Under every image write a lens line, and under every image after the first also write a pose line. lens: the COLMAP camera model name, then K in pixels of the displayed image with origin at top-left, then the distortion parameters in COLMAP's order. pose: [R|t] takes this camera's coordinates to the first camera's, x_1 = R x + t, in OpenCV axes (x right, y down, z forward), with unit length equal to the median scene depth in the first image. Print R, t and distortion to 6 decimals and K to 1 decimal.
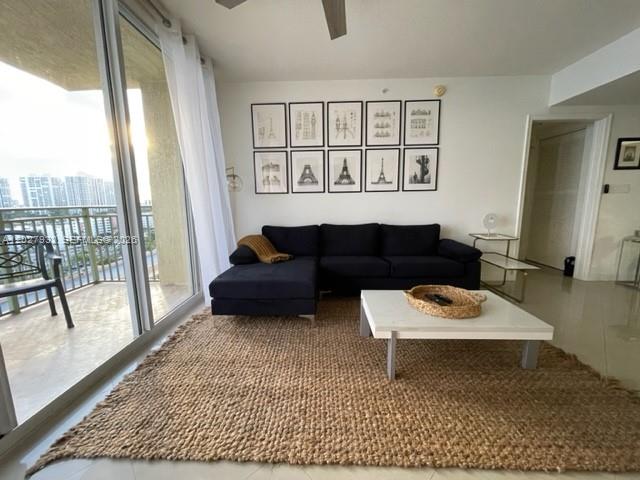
lens RADIAL K [[259.0, 0, 317.4], [0, 259.0, 238.7], [0, 0, 1]] dist [-0.003194, 0.000371]
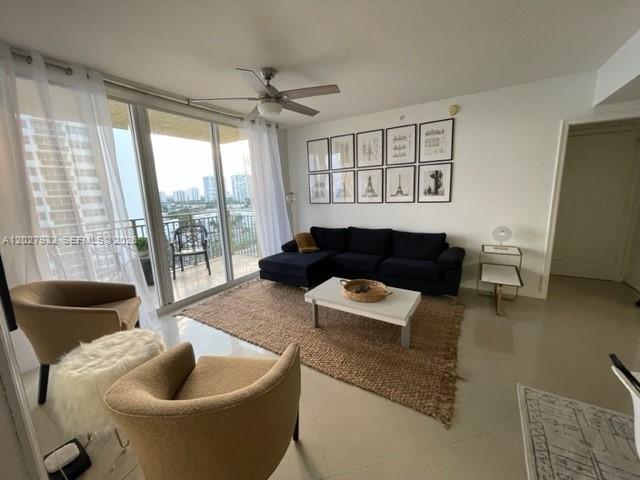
lens RADIAL K [[259.0, 0, 317.4], [0, 259.0, 238.7], [0, 0, 1]] dist [-0.003194, 0.000371]
pose [[0.859449, 0.075510, -0.505614, 0.559032], [-0.051657, 0.996797, 0.061057, -0.073454], [0.508605, -0.026357, 0.860596, -0.221932]]
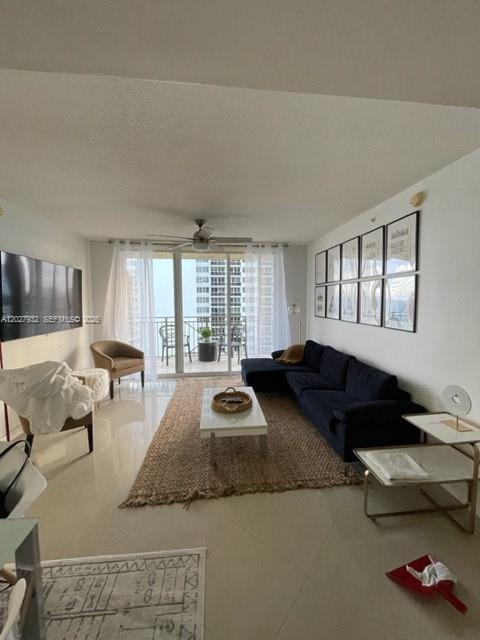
lens RADIAL K [[259.0, 0, 241.2], [0, 259.0, 317.3], [0, 0, 1]] dist [-0.003194, 0.000371]
pose [[0.137575, 0.082060, -0.987086, 1.133110], [-0.149174, 0.986912, 0.061255, -0.206252], [0.979194, 0.138820, 0.148016, 0.433923]]
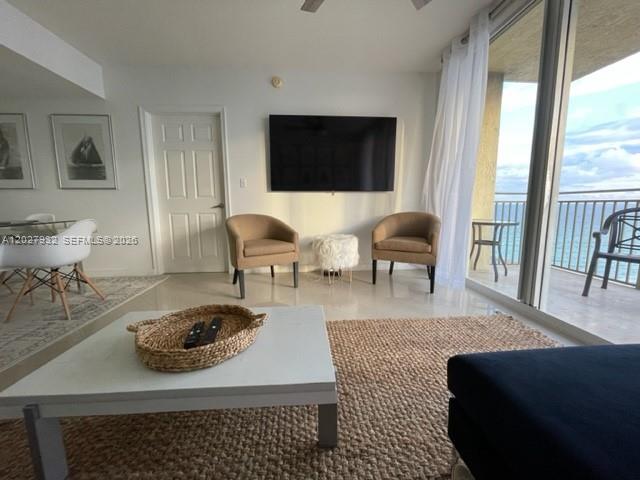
lens RADIAL K [[259.0, 0, 317.4], [0, 259.0, 238.7], [0, 0, 1]] dist [-0.003194, 0.000371]
pose [[-0.994968, 0.035088, -0.093853, 0.151259], [0.007406, 0.959871, 0.280346, -0.073687], [0.099924, 0.278240, -0.955300, 0.883814]]
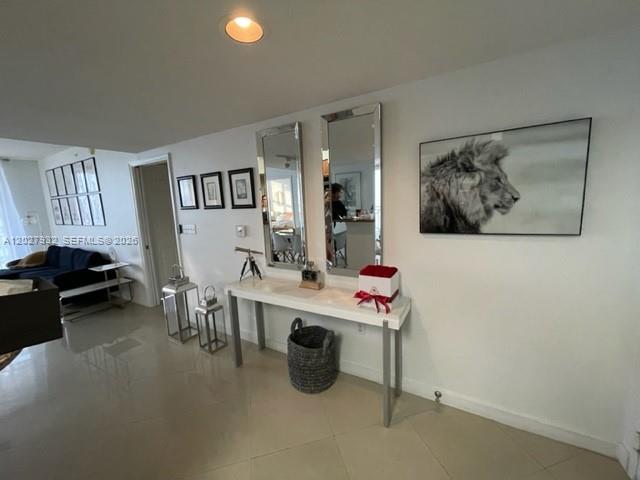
lens RADIAL K [[259.0, 0, 317.4], [0, 259.0, 238.7], [0, 0, 1]] dist [-0.003194, 0.000371]
pose [[0.875855, 0.047253, -0.480255, 2.067303], [-0.043220, 0.998876, 0.019460, -0.200340], [0.480635, 0.003712, 0.876913, 0.395955]]
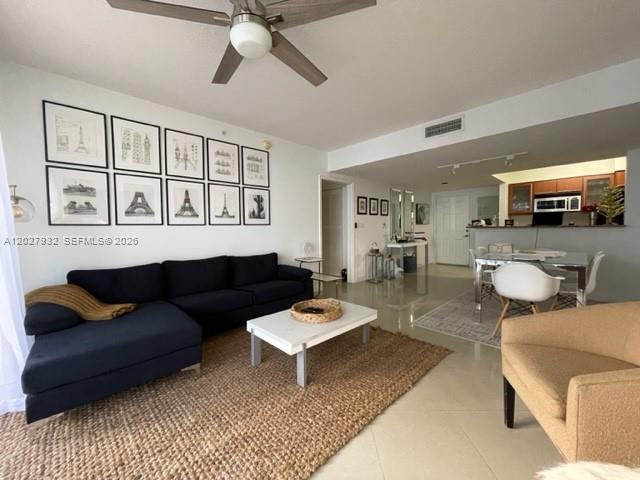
lens RADIAL K [[259.0, 0, 317.4], [0, 259.0, 238.7], [0, 0, 1]] dist [-0.003194, 0.000371]
pose [[0.701808, -0.023457, 0.711980, -0.240496], [0.108626, 0.991294, -0.074414, -0.011785], [-0.704035, 0.129564, 0.698246, 0.029415]]
